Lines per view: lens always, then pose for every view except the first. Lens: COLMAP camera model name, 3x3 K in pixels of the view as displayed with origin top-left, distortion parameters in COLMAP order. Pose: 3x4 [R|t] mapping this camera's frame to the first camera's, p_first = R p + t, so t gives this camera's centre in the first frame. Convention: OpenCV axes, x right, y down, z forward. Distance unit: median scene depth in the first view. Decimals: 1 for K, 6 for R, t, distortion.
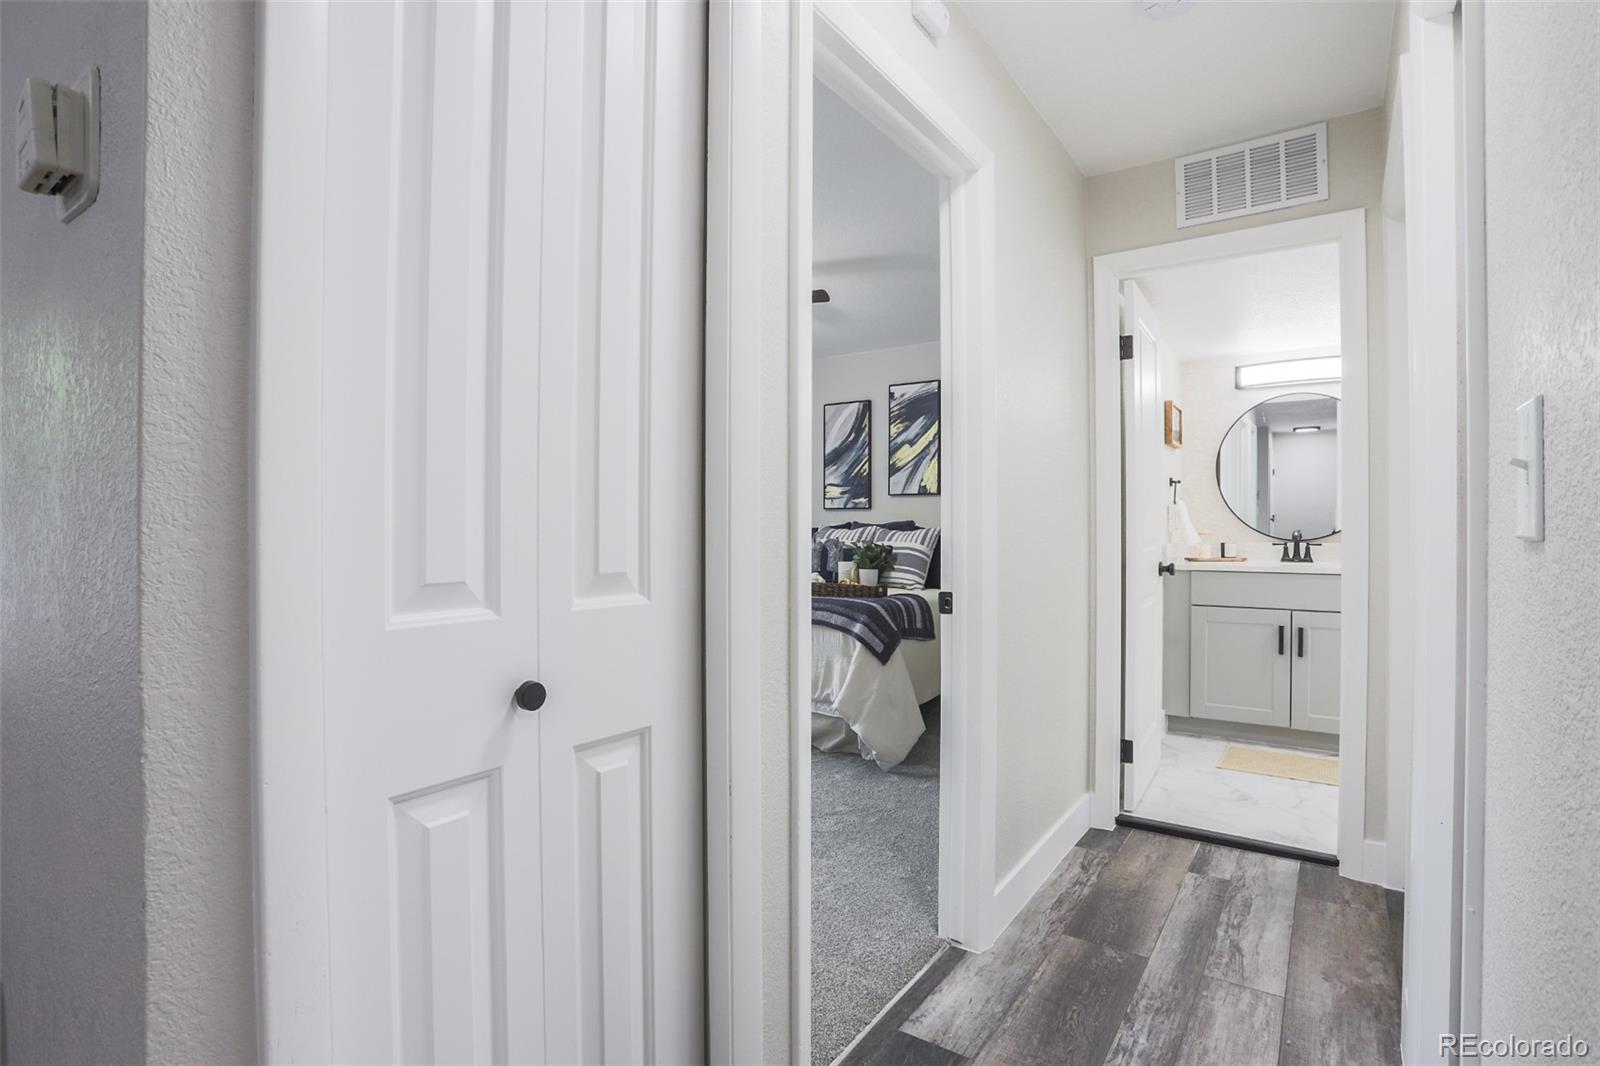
lens RADIAL K [[778.3, 0, 808.7], [0, 778.3, 521.8], [0, 0, 1]] dist [-0.067051, 0.026937]
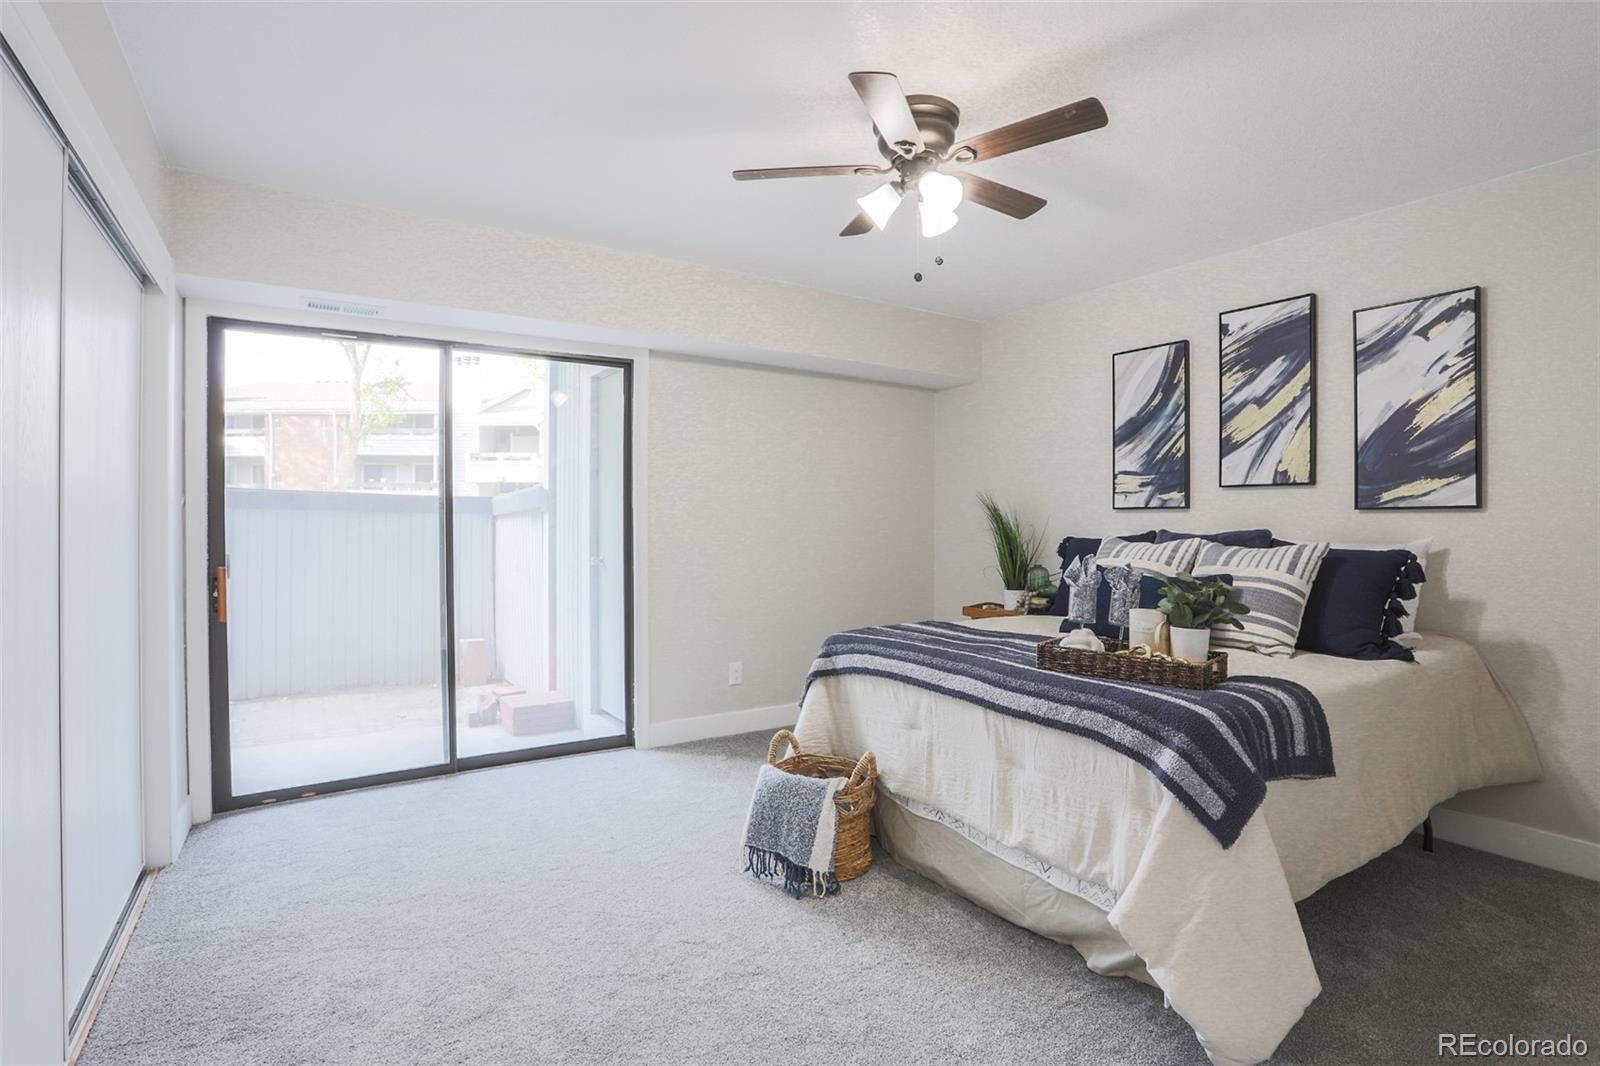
lens RADIAL K [[778.3, 0, 808.8], [0, 778.3, 523.7], [0, 0, 1]] dist [-0.067051, 0.026937]
pose [[0.931627, 0.000896, -0.363414, 0.018339], [0.002140, 0.999966, 0.007950, -0.010404], [0.363408, -0.008184, 0.931594, 0.310846]]
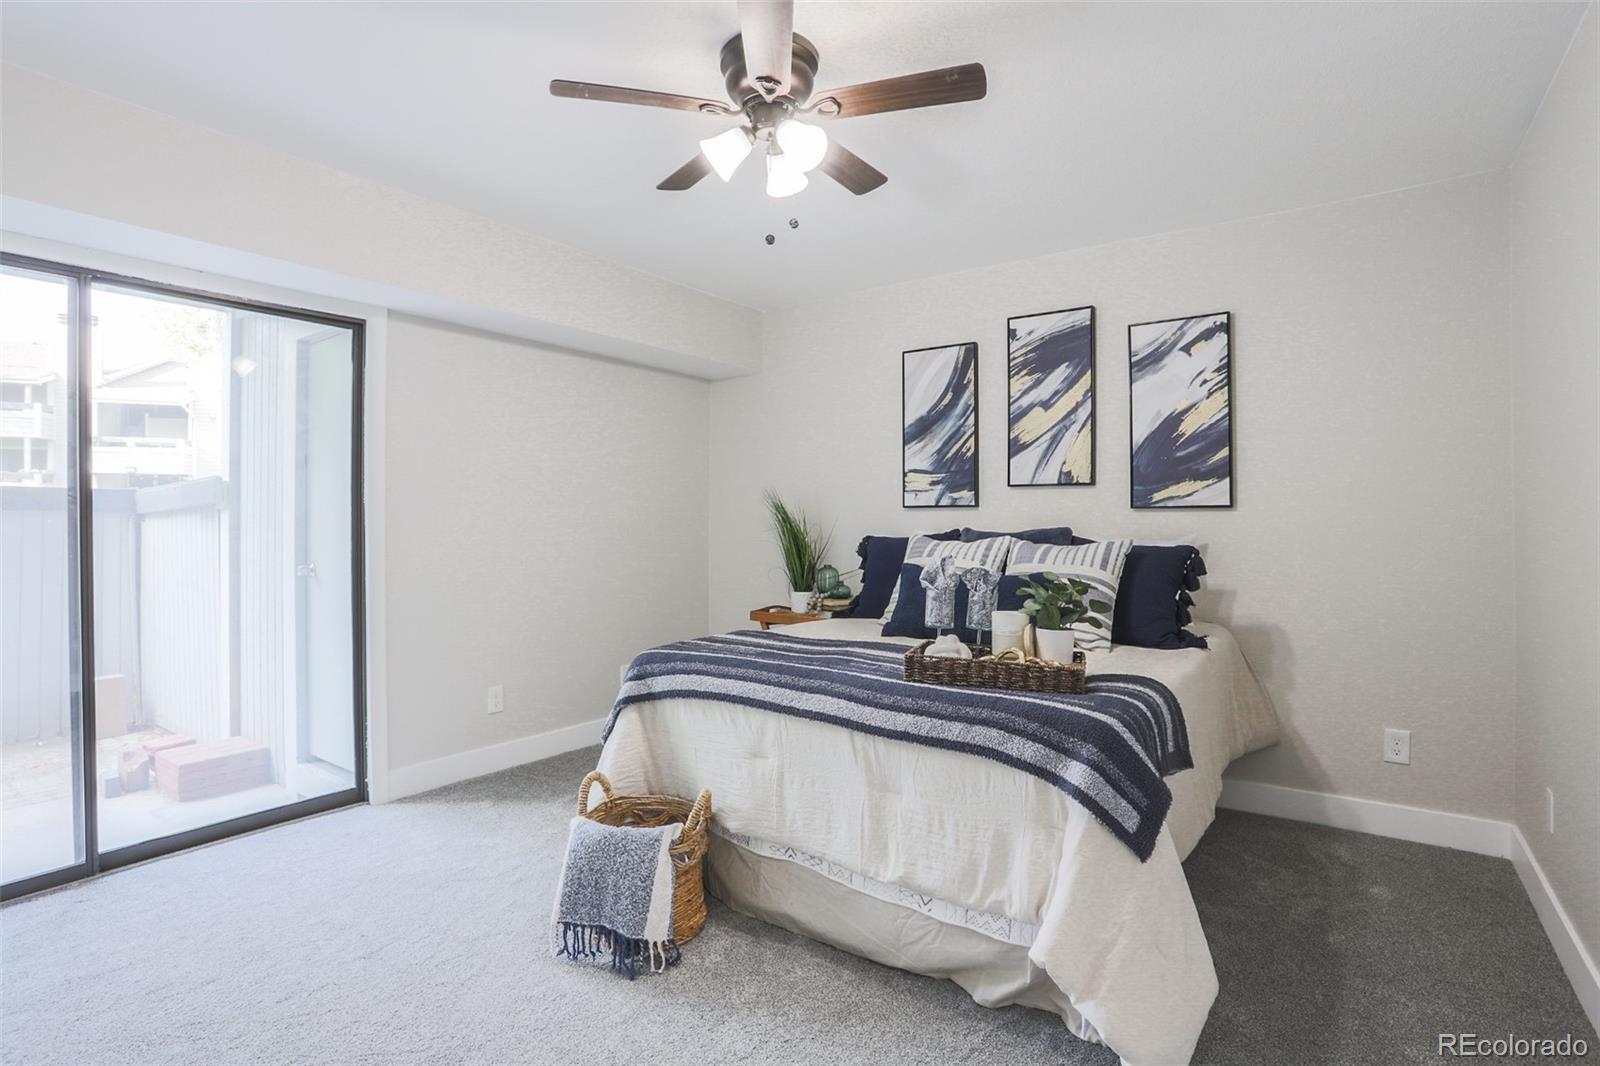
lens RADIAL K [[778.3, 0, 806.8], [0, 778.3, 519.3], [0, 0, 1]] dist [-0.067051, 0.026937]
pose [[0.999871, -0.002672, -0.015867, -0.058240], [0.002744, 0.999986, 0.004516, -0.010189], [0.015854, -0.004559, 0.999864, 0.360154]]
